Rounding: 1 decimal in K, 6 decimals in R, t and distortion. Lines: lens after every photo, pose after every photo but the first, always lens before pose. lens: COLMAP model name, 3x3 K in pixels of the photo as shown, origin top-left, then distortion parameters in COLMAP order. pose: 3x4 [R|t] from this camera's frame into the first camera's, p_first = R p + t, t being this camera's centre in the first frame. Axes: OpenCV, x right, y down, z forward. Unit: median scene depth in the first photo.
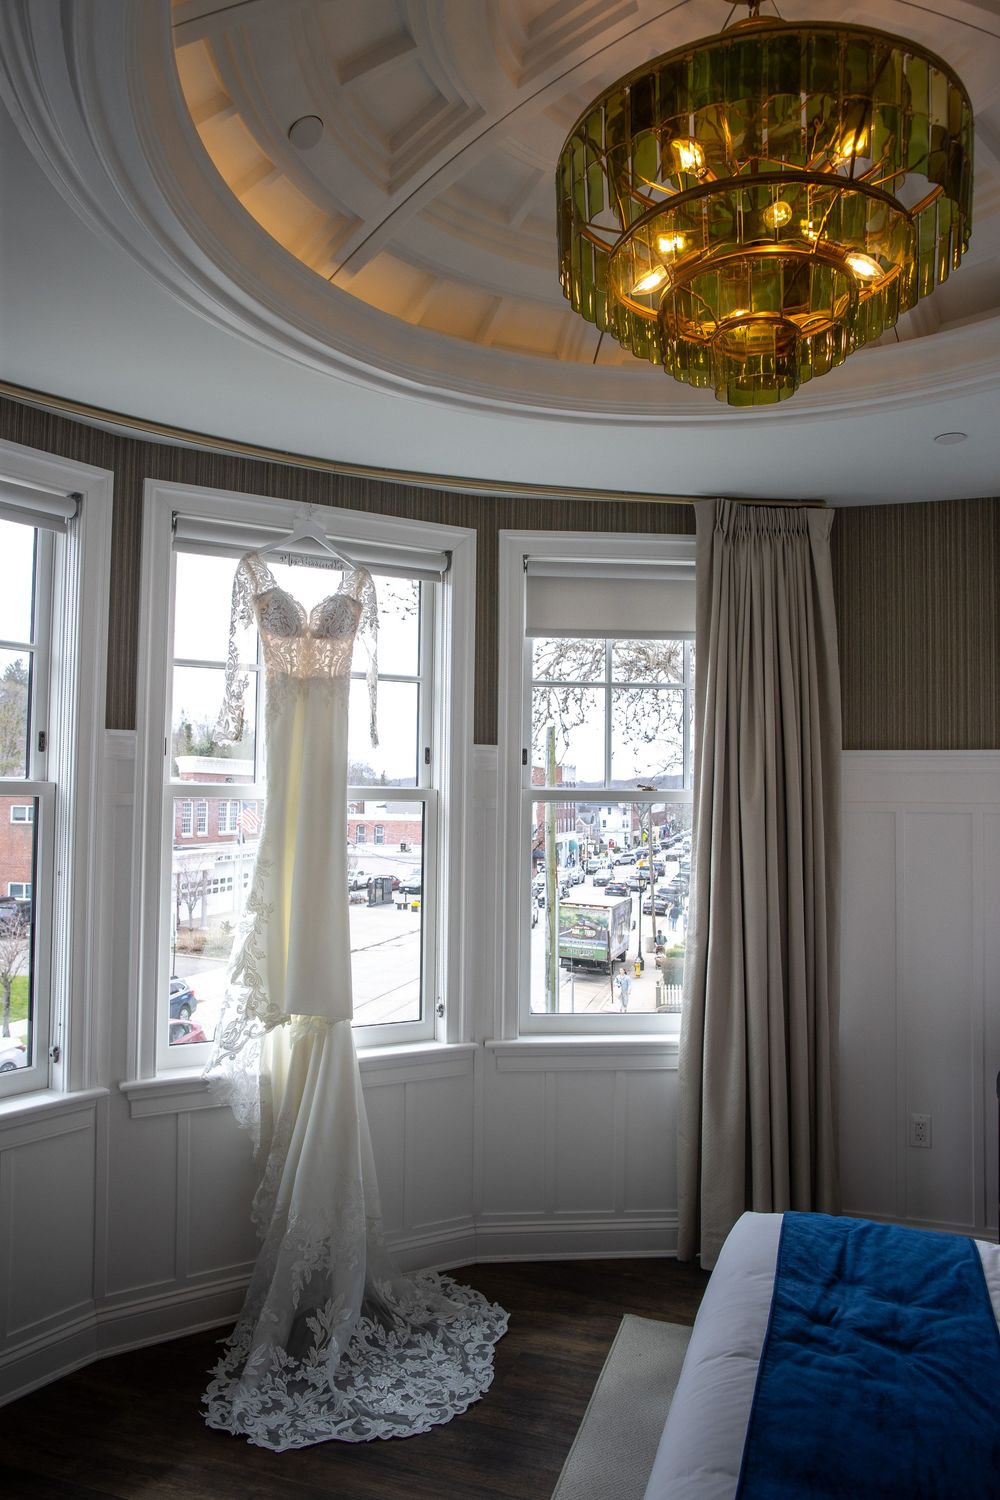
lens RADIAL K [[1008.3, 0, 500.0], [0, 1008.3, 750.0], [0, 0, 1]] dist [-0.061158, 0.064254]
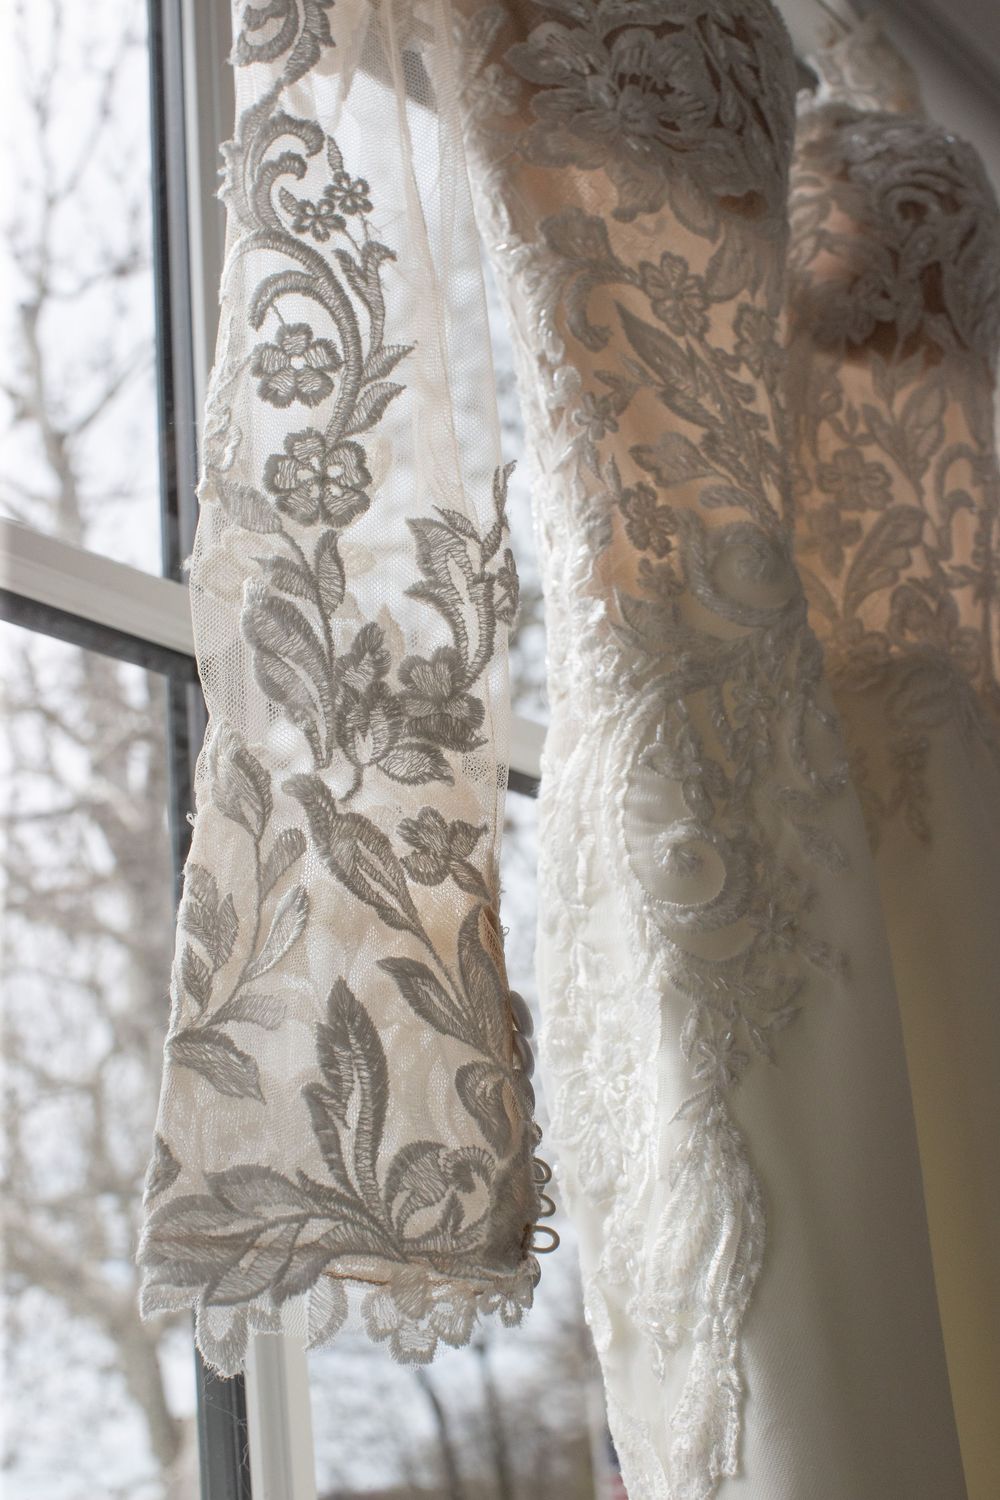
lens RADIAL K [[2160.3, 0, 500.0], [0, 2160.3, 750.0], [0, 0, 1]] dist [-0.222188, 0.362601]
pose [[0.940213, 0.023947, 0.339743, -0.300811], [0.081915, 0.952344, -0.293821, -0.001103], [-0.330588, 0.304084, 0.893445, 0.818117]]
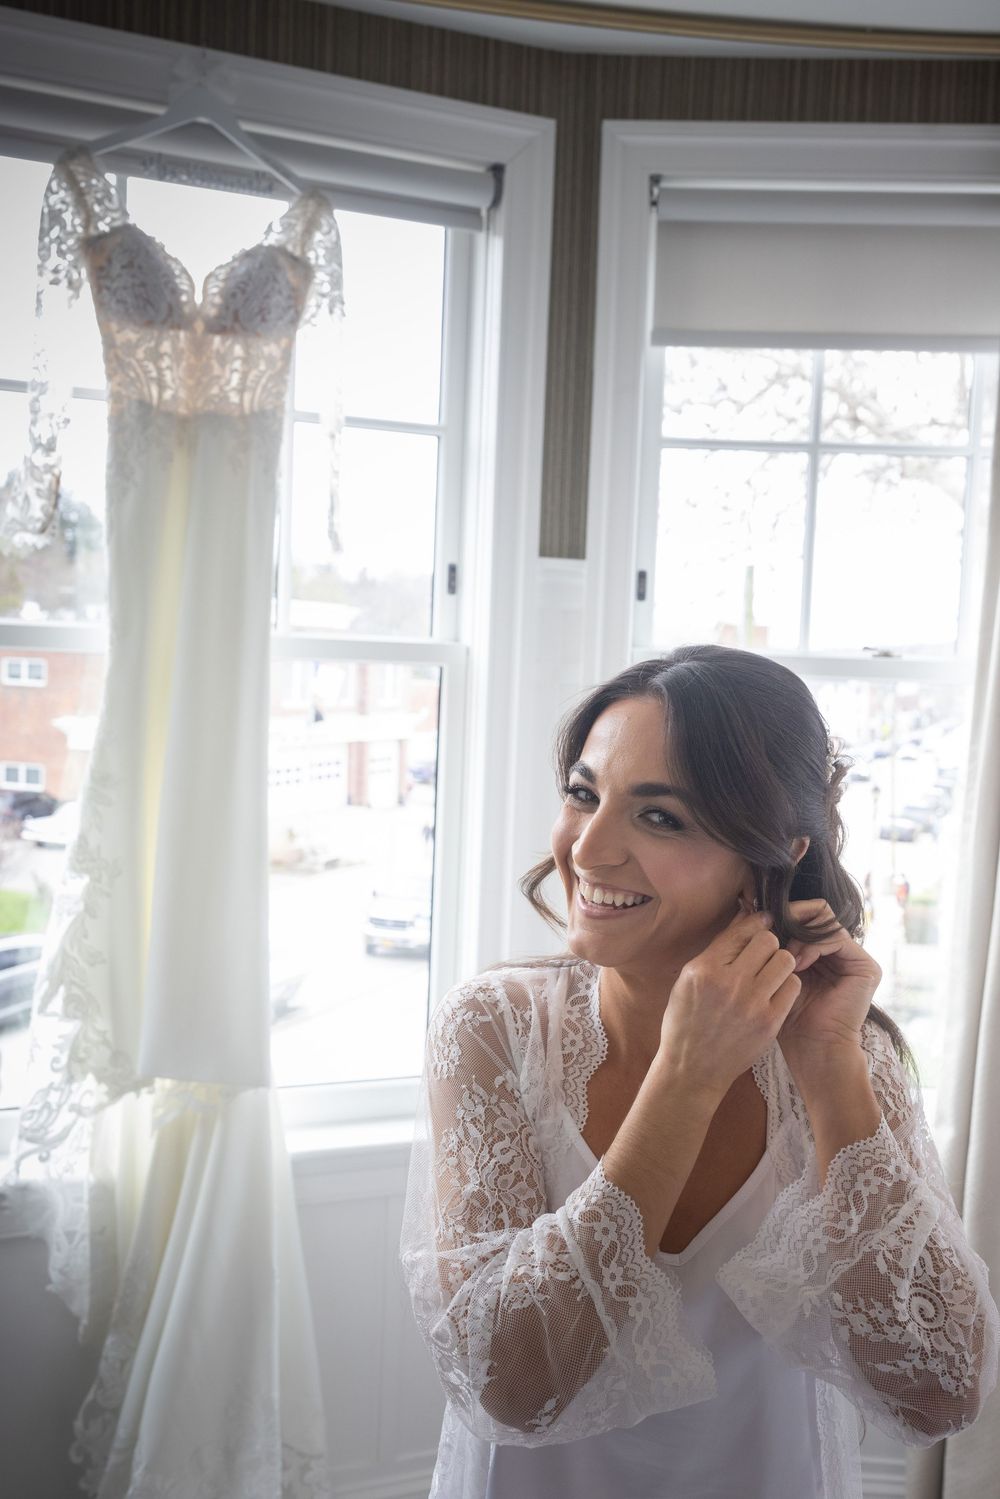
lens RADIAL K [[1426.5, 0, 511.6], [0, 1426.5, 766.8], [0, 0, 1]] dist [0.003031, 0.004327]
pose [[0.992997, 0.032854, -0.113479, 0.050326], [-0.019147, 0.992610, 0.119828, 0.014329], [0.116577, -0.116816, 0.986288, 0.299559]]
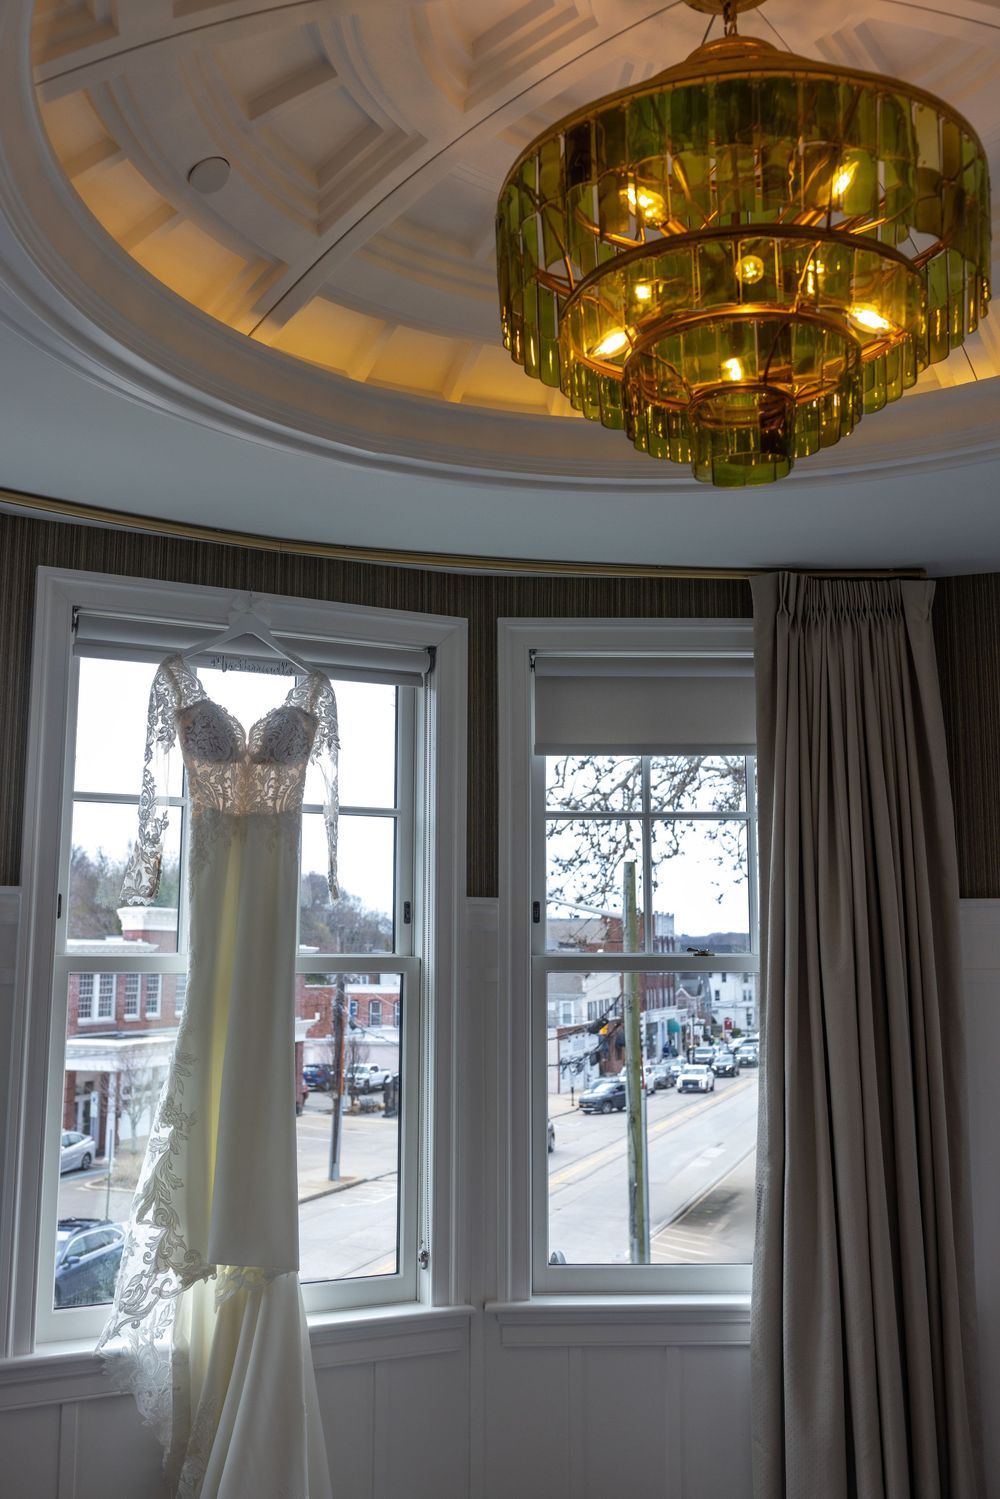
lens RADIAL K [[1394.3, 0, 500.0], [0, 1394.3, 749.5], [0, 0, 1]] dist [0.009353, -0.003510]
pose [[0.998778, -0.016992, -0.046407, 0.055176], [0.012145, 0.994628, -0.102796, -0.008799], [0.047904, 0.102106, 0.993619, -0.062790]]
